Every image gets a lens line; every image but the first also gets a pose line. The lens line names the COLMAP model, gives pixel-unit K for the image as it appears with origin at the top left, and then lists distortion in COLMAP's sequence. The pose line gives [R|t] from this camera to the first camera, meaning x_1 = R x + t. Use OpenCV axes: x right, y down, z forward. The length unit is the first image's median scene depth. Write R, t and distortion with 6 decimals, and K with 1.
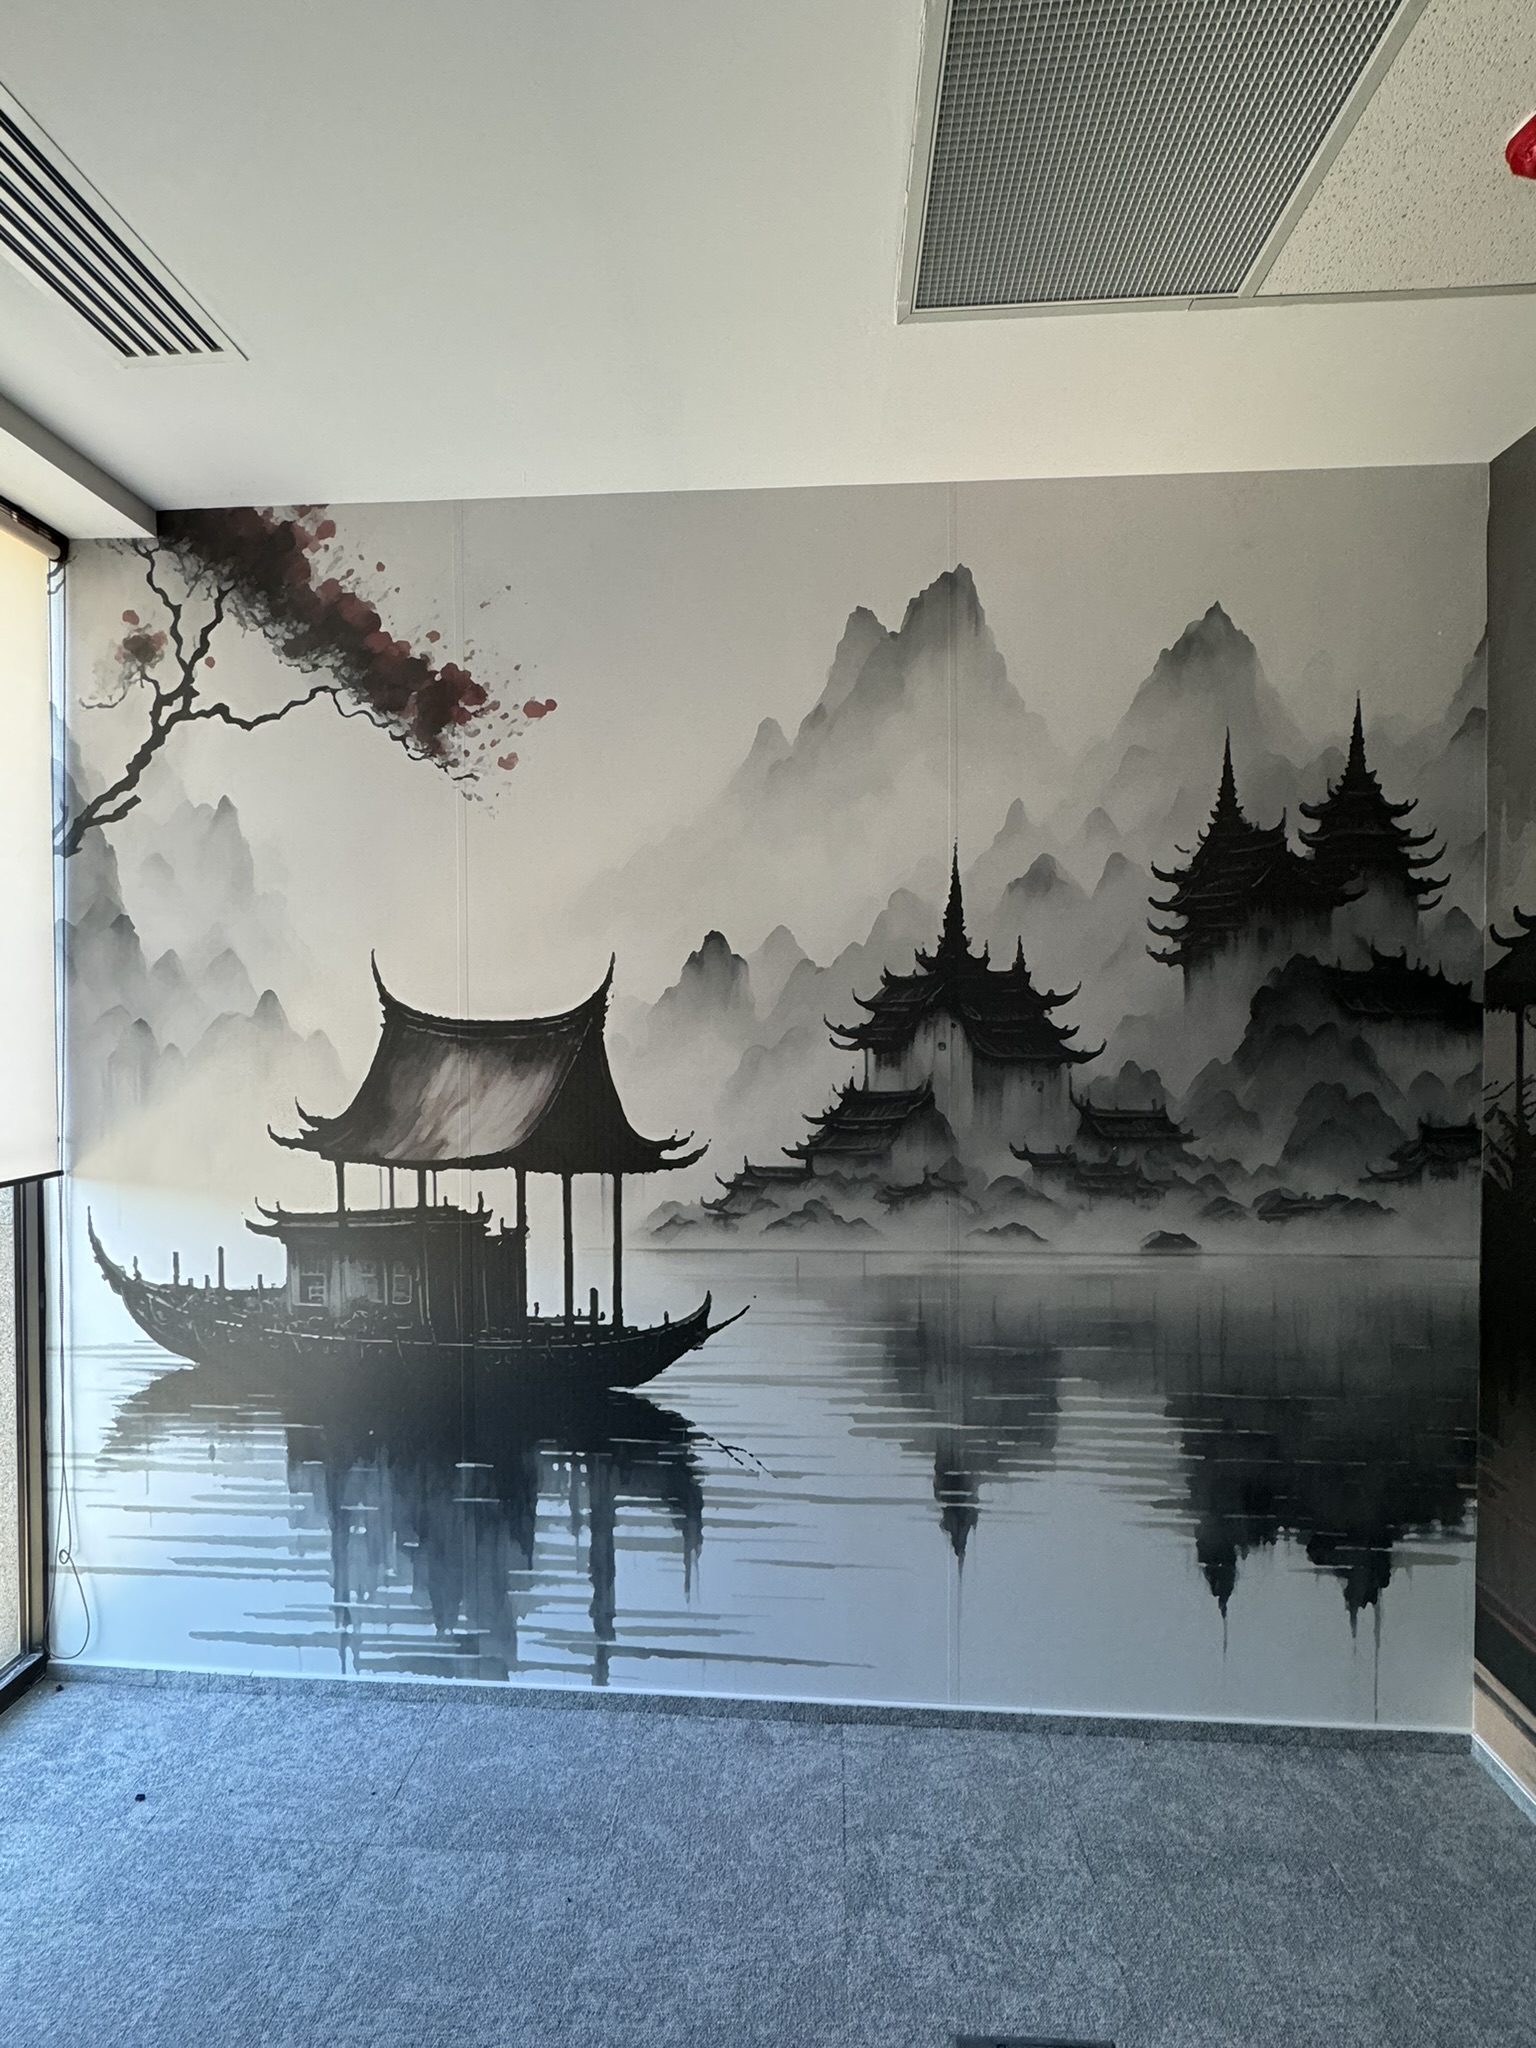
lens RADIAL K [[879.1, 0, 769.7], [0, 879.1, 1025.4], [0, 0, 1]] dist [-0.002321, 0.000482]
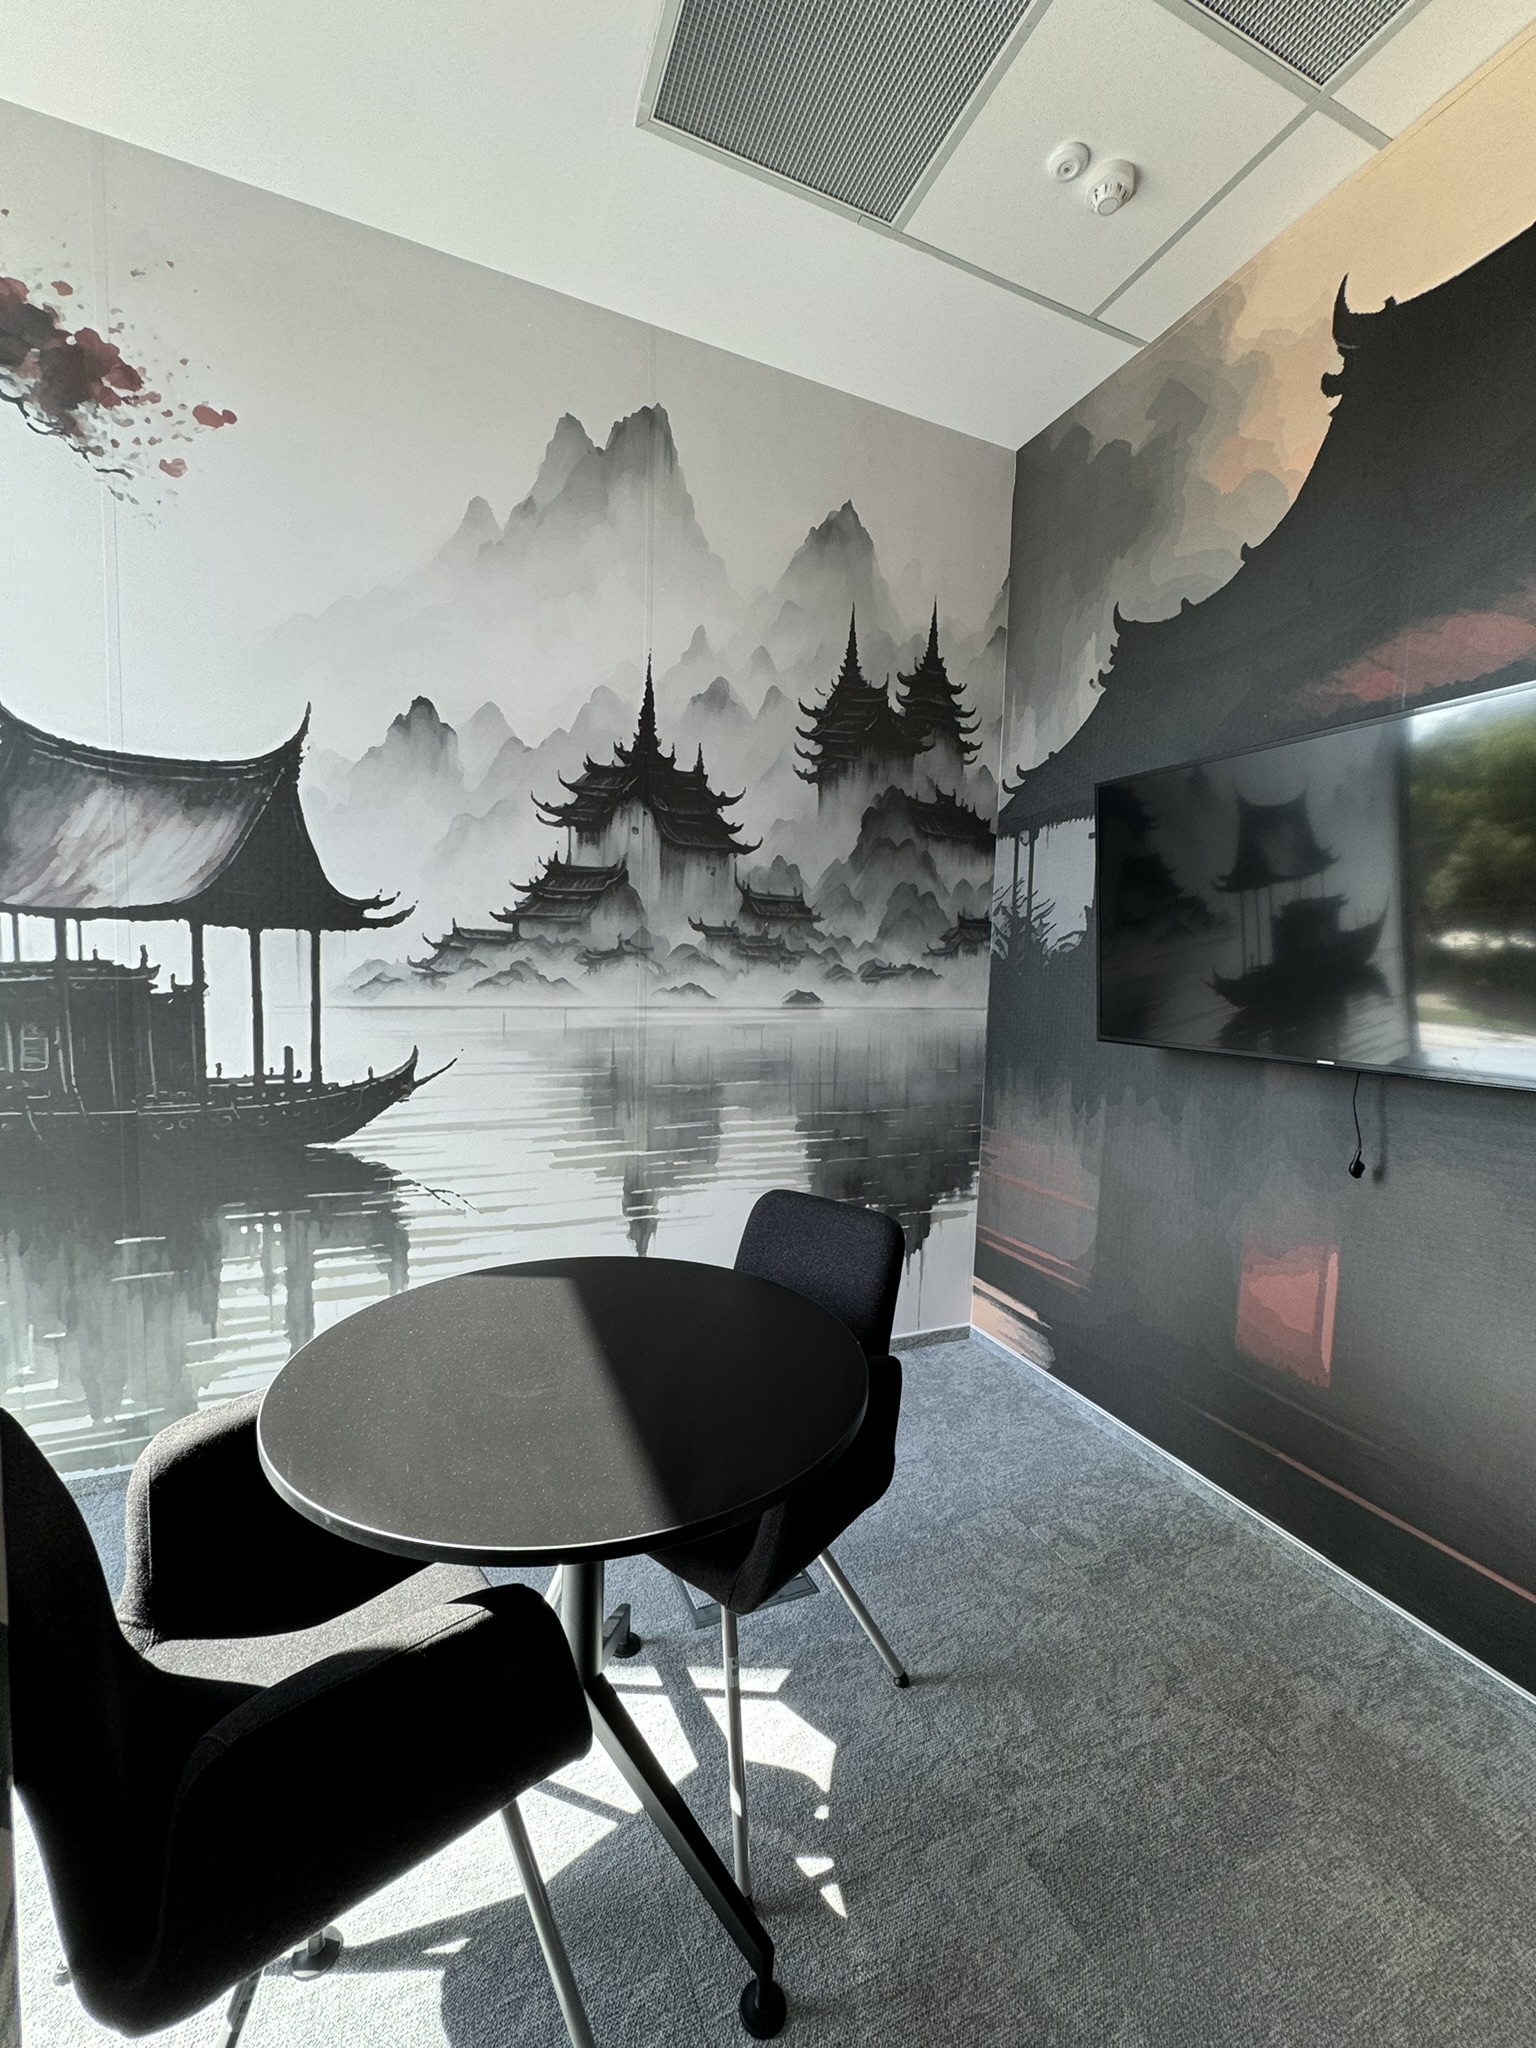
lens RADIAL K [[813.2, 0, 768.5], [0, 813.2, 1024.9], [0, 0, 1]] dist [-0.002377, 0.000892]
pose [[0.894368, -0.003690, 0.447316, -0.126945], [-0.025663, 0.997896, 0.059543, 0.208931], [-0.446594, -0.064733, 0.892392, -0.056416]]
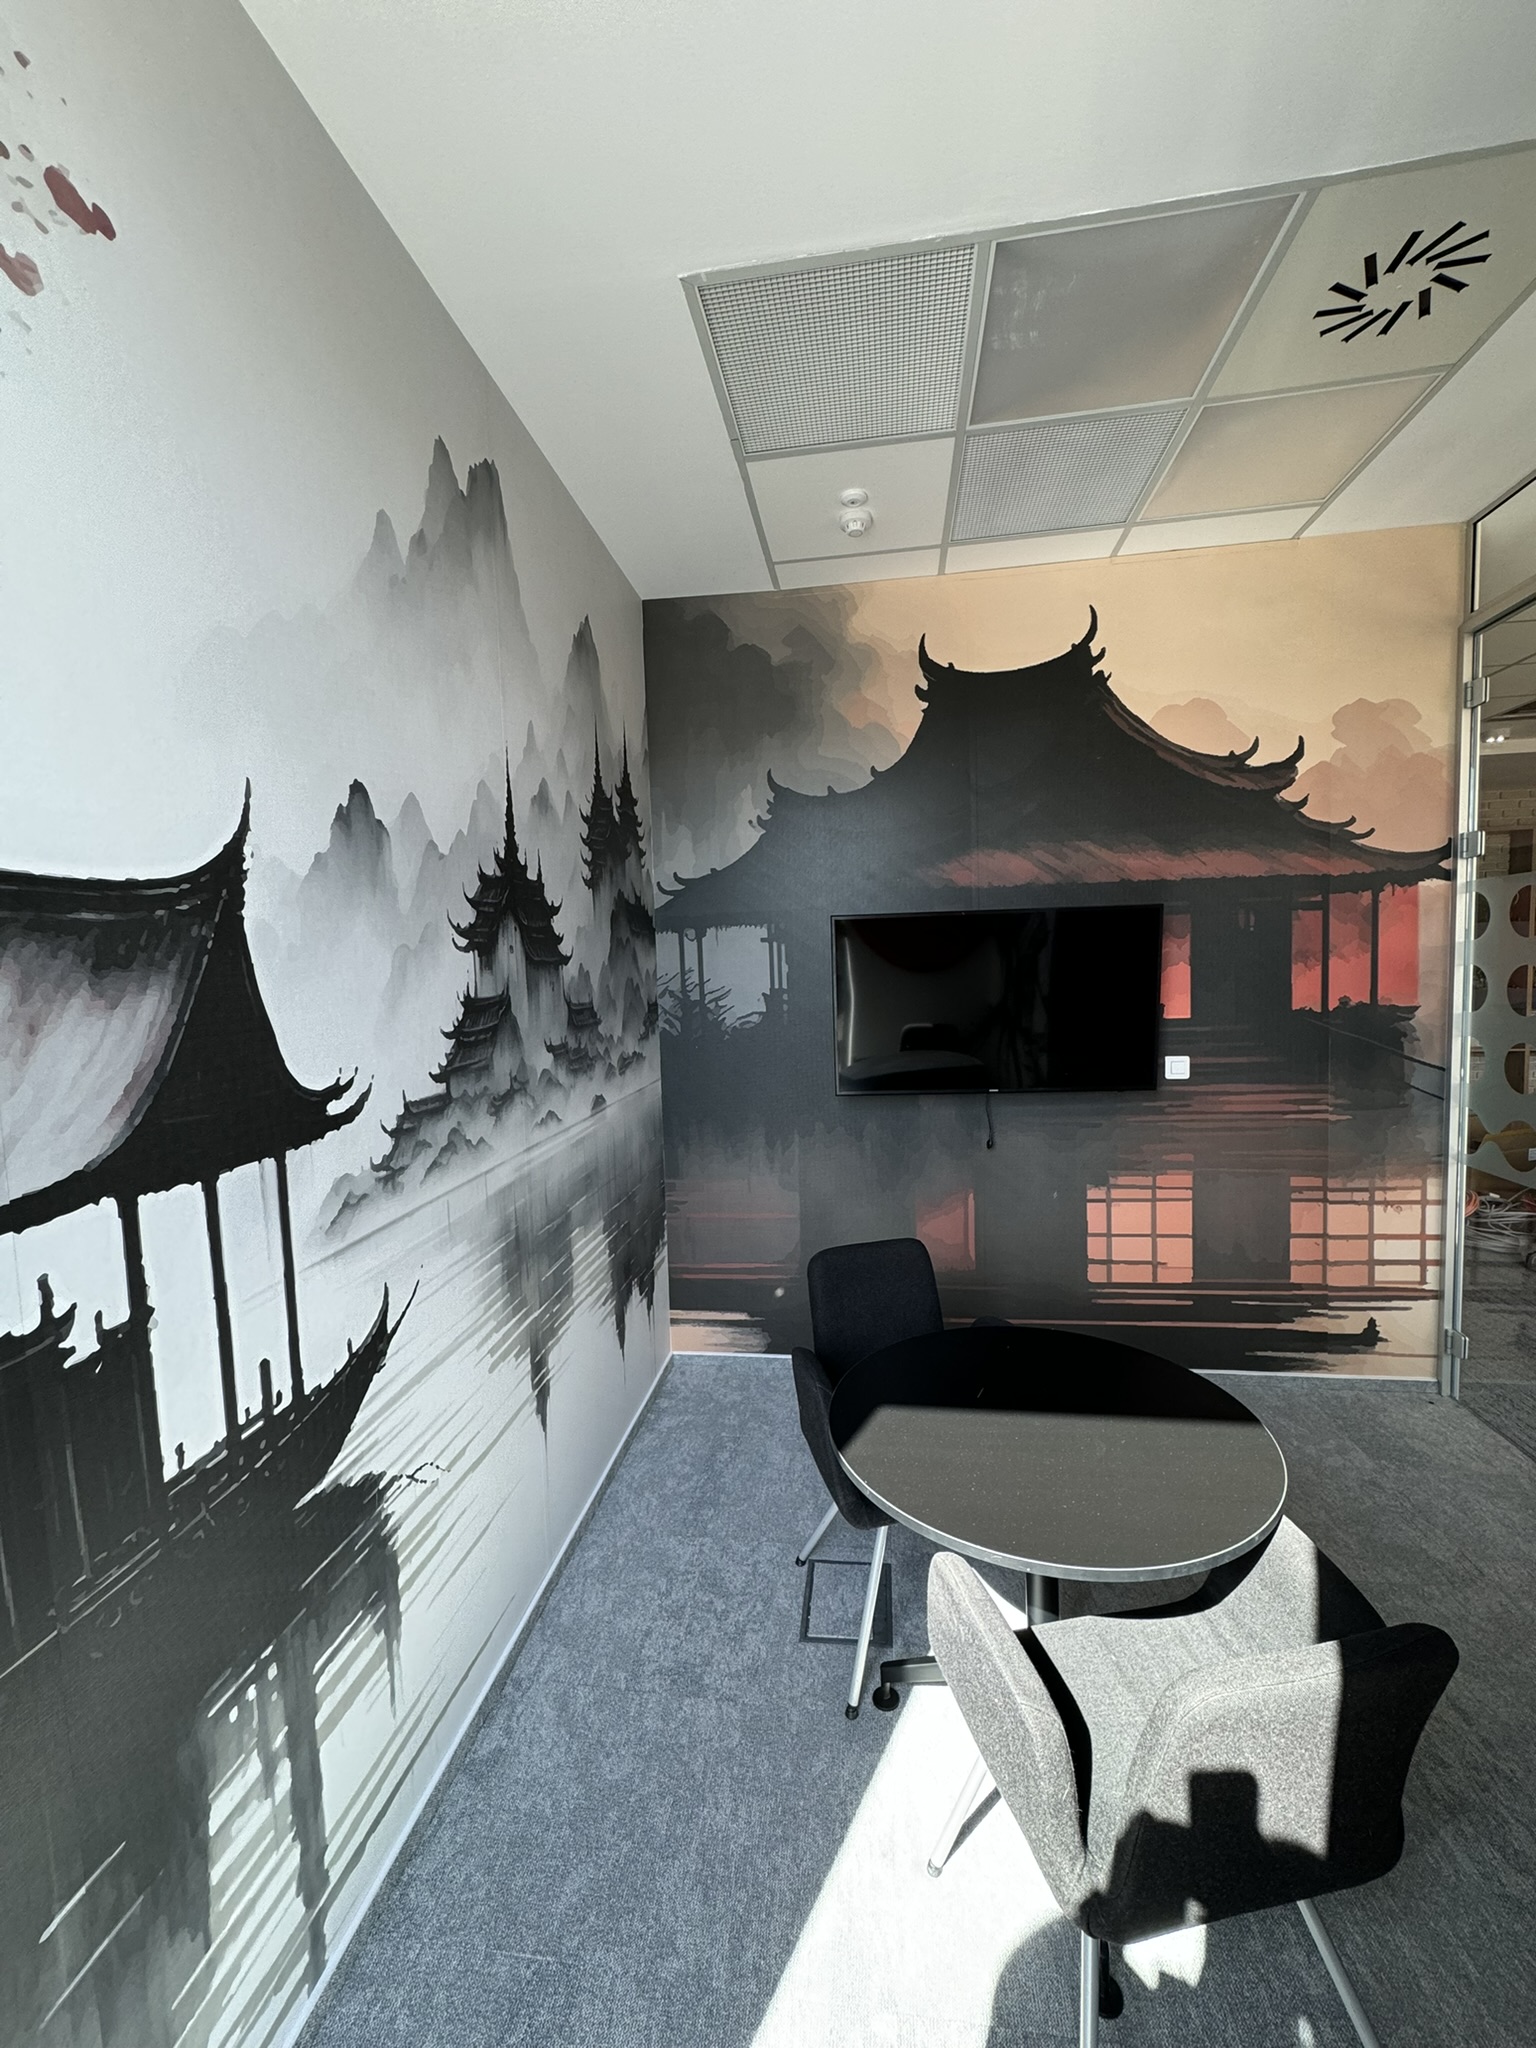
lens RADIAL K [[813.2, 0, 770.3], [0, 813.2, 1025.3], [0, 0, 1]] dist [-0.002377, 0.000892]
pose [[0.081459, -0.073998, 0.993926, -0.696587], [0.042657, 0.996585, 0.070700, 0.056205], [-0.995763, 0.036638, 0.084337, 0.620711]]
